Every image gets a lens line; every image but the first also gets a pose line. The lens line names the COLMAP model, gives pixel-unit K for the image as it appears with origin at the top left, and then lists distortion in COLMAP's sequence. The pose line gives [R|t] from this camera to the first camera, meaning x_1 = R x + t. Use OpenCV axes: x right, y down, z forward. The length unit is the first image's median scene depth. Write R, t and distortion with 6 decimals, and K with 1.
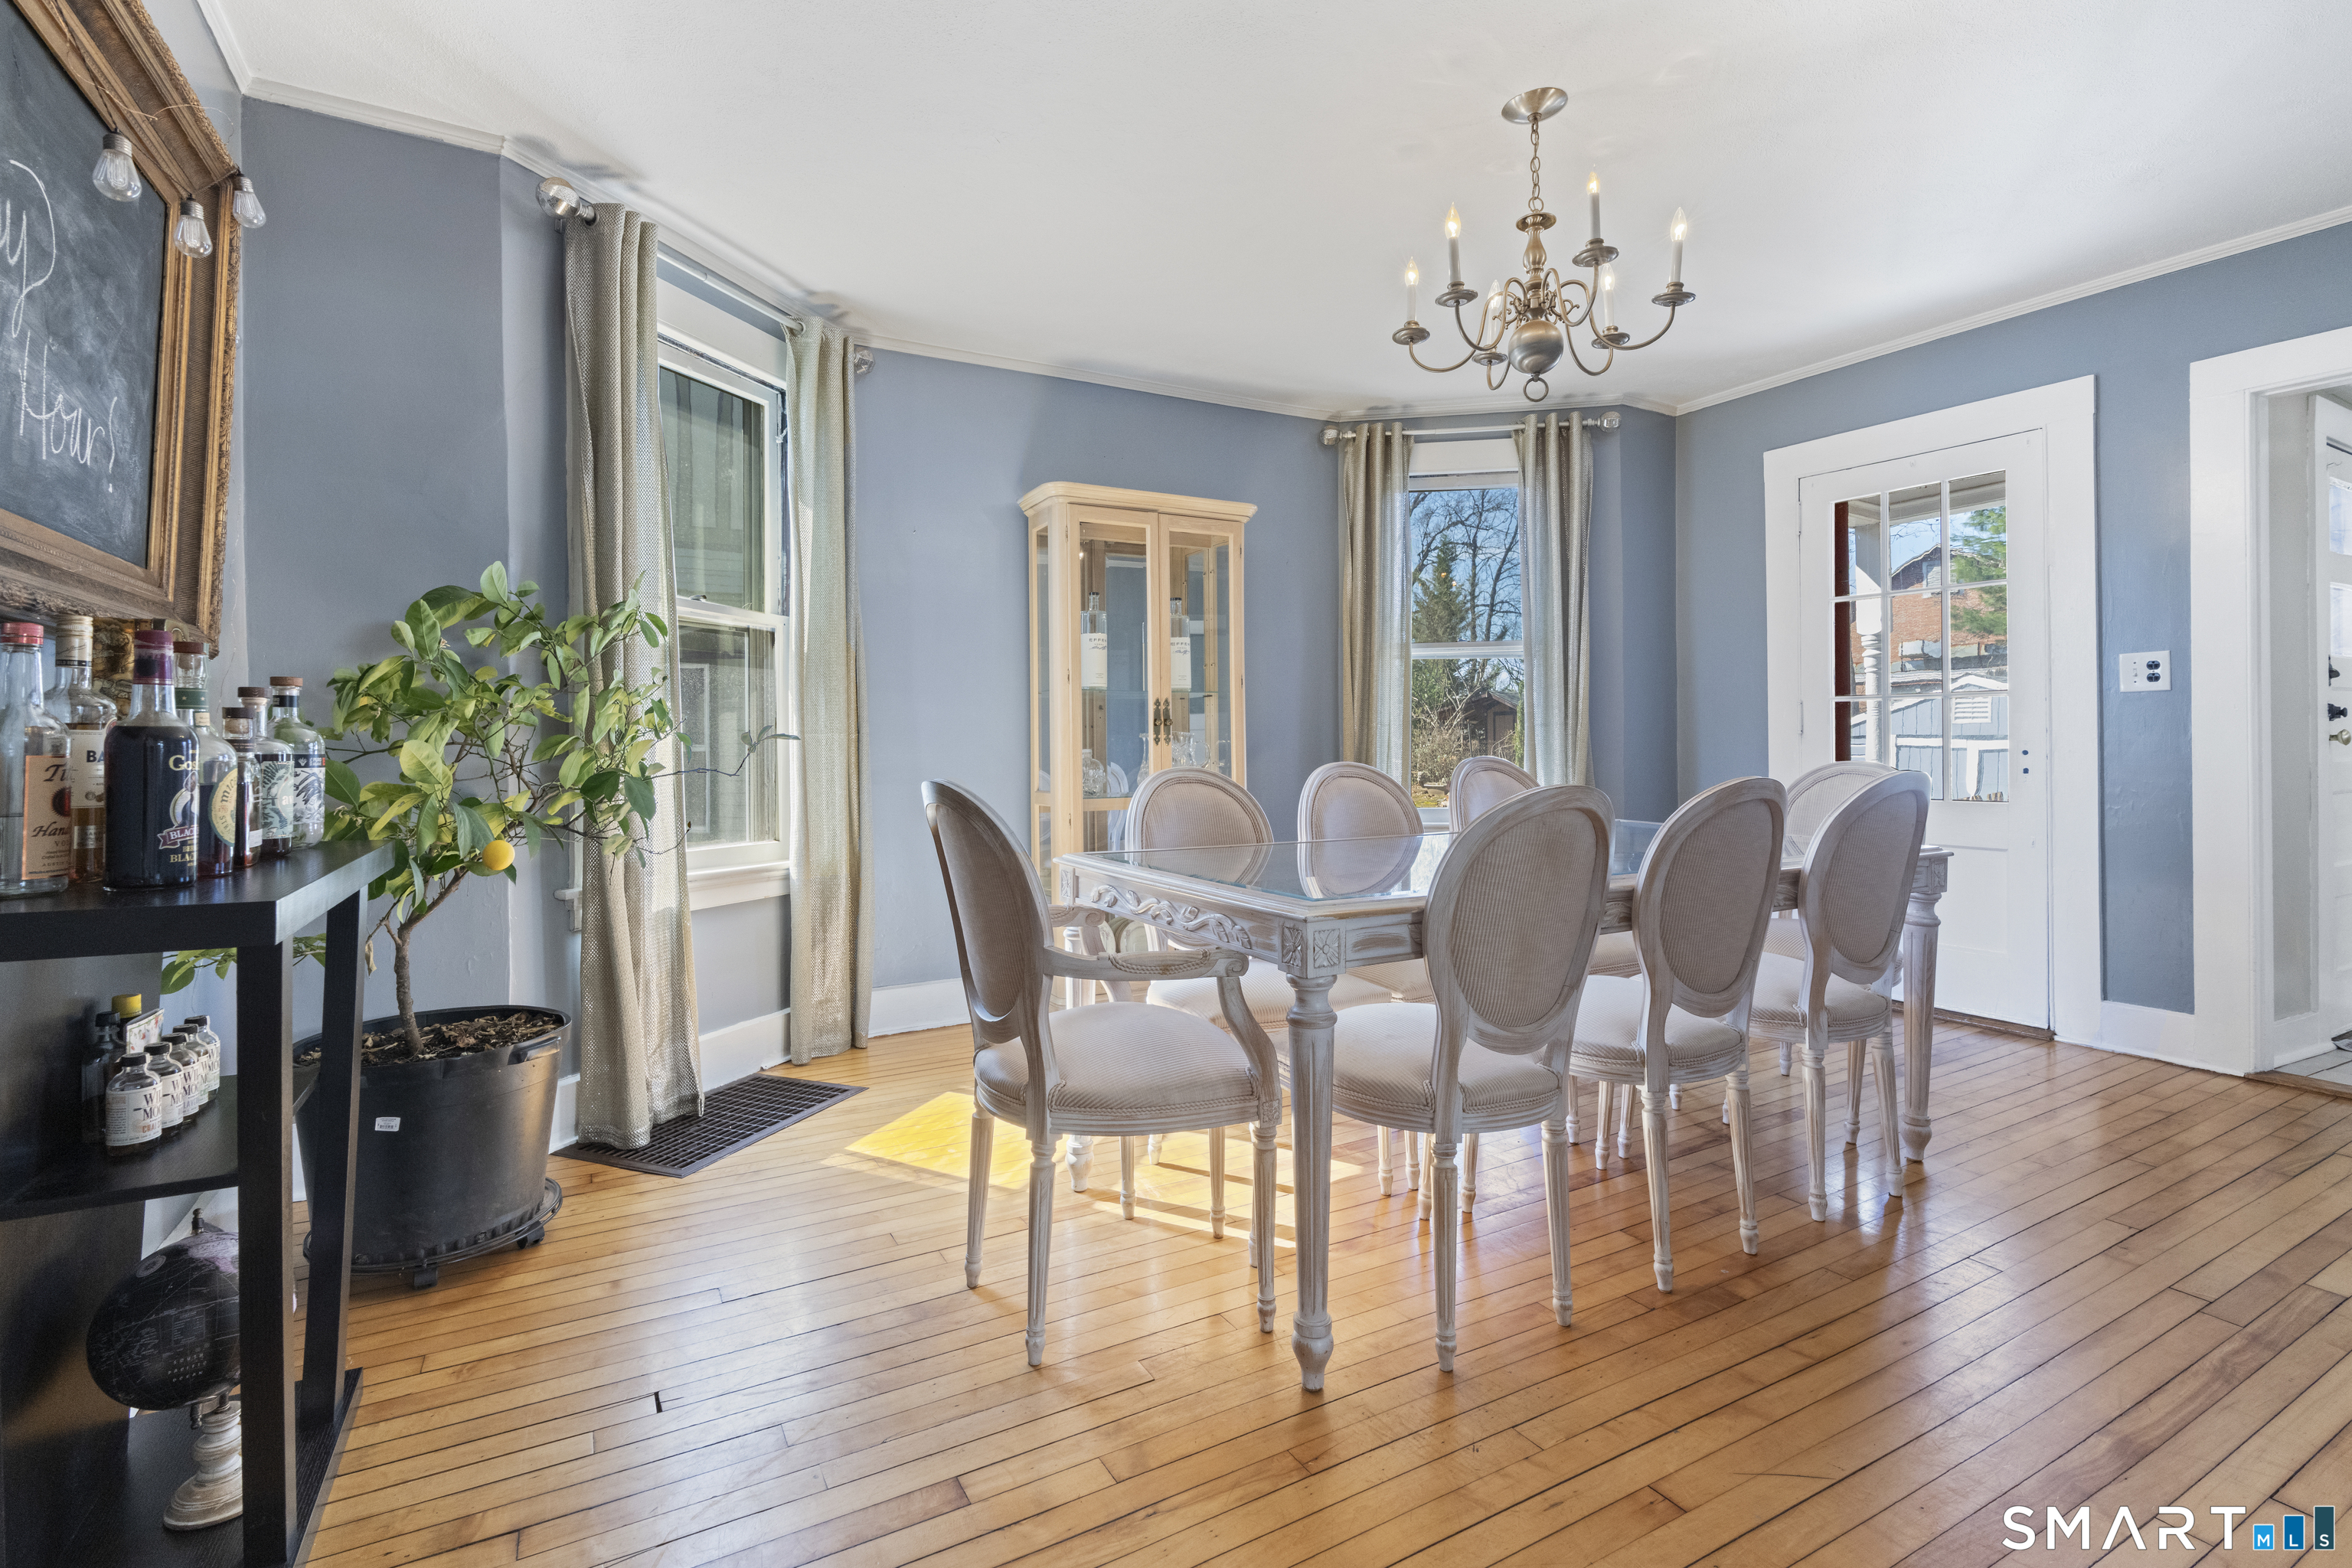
lens RADIAL K [[1082.5, 0, 1169.0], [0, 1082.5, 743.9], [0, 0, 1]] dist [0.000749, 0.000225]
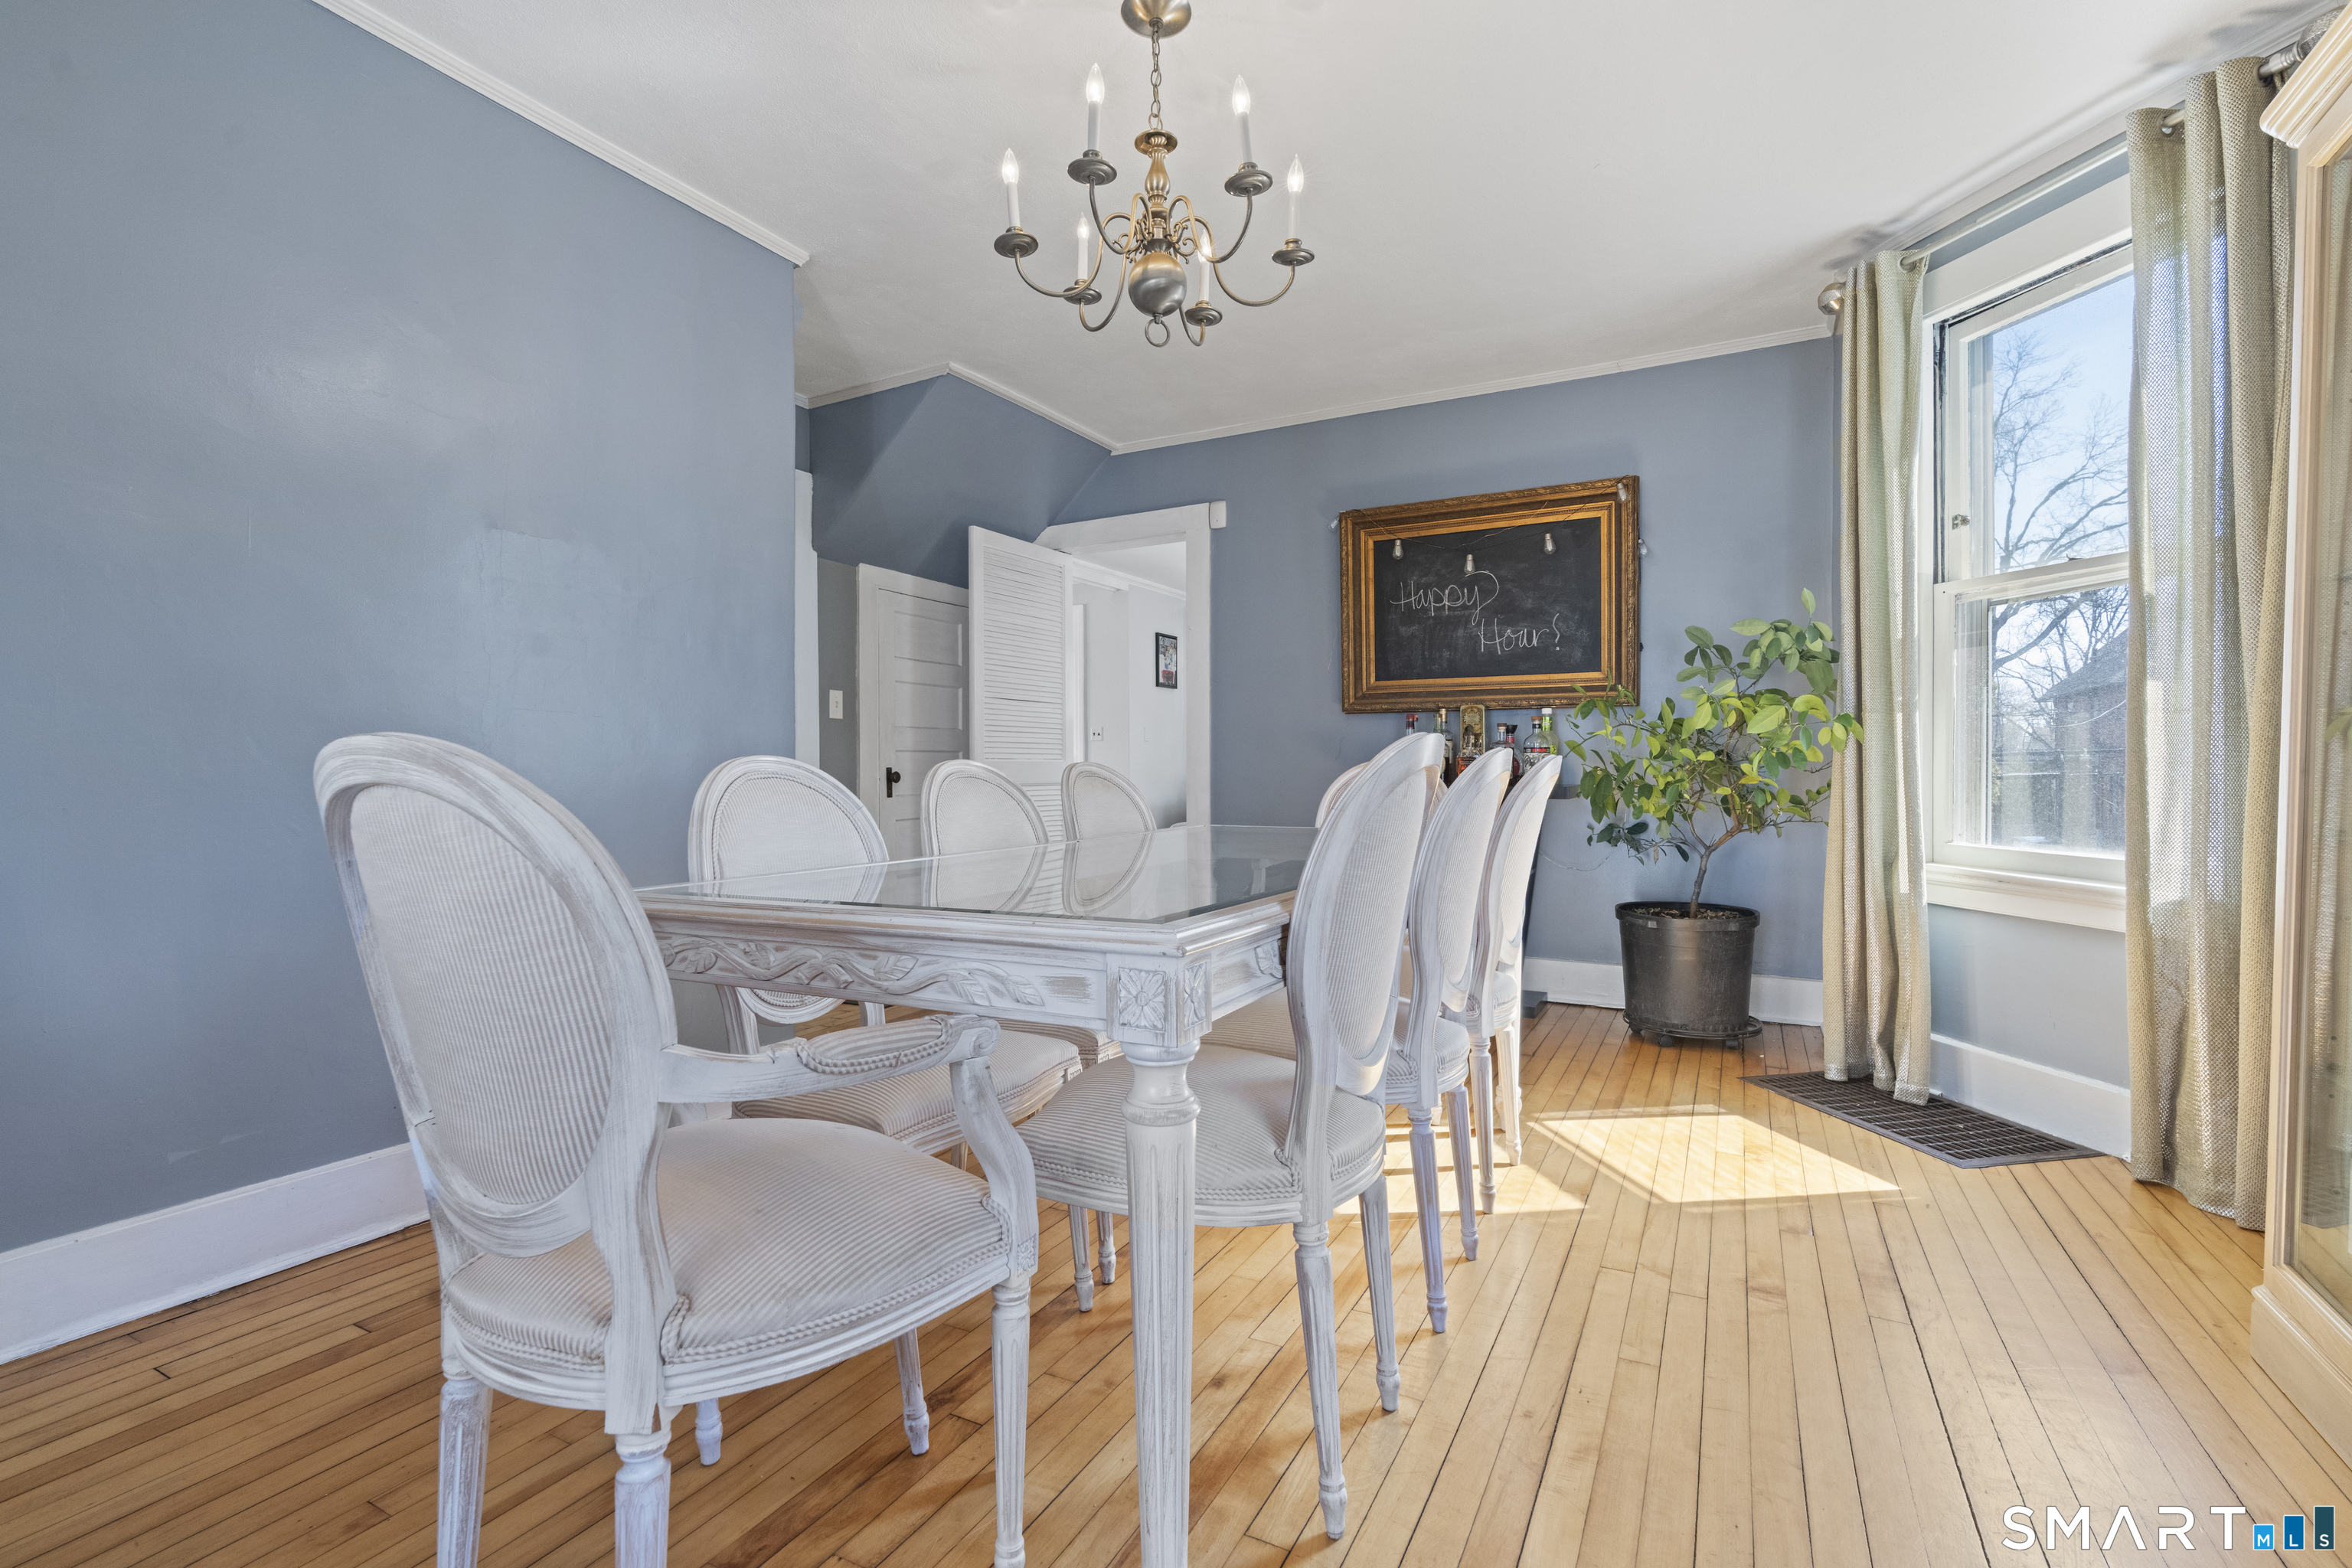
lens RADIAL K [[1068.7, 0, 1169.3], [0, 1068.7, 783.5], [0, 0, 1]] dist [0.001667, 0.001038]
pose [[-0.843561, 0.010030, -0.536939, 0.725060], [0.005401, 0.999933, 0.010194, 0.035813], [0.537006, 0.005699, -0.843559, 1.578957]]
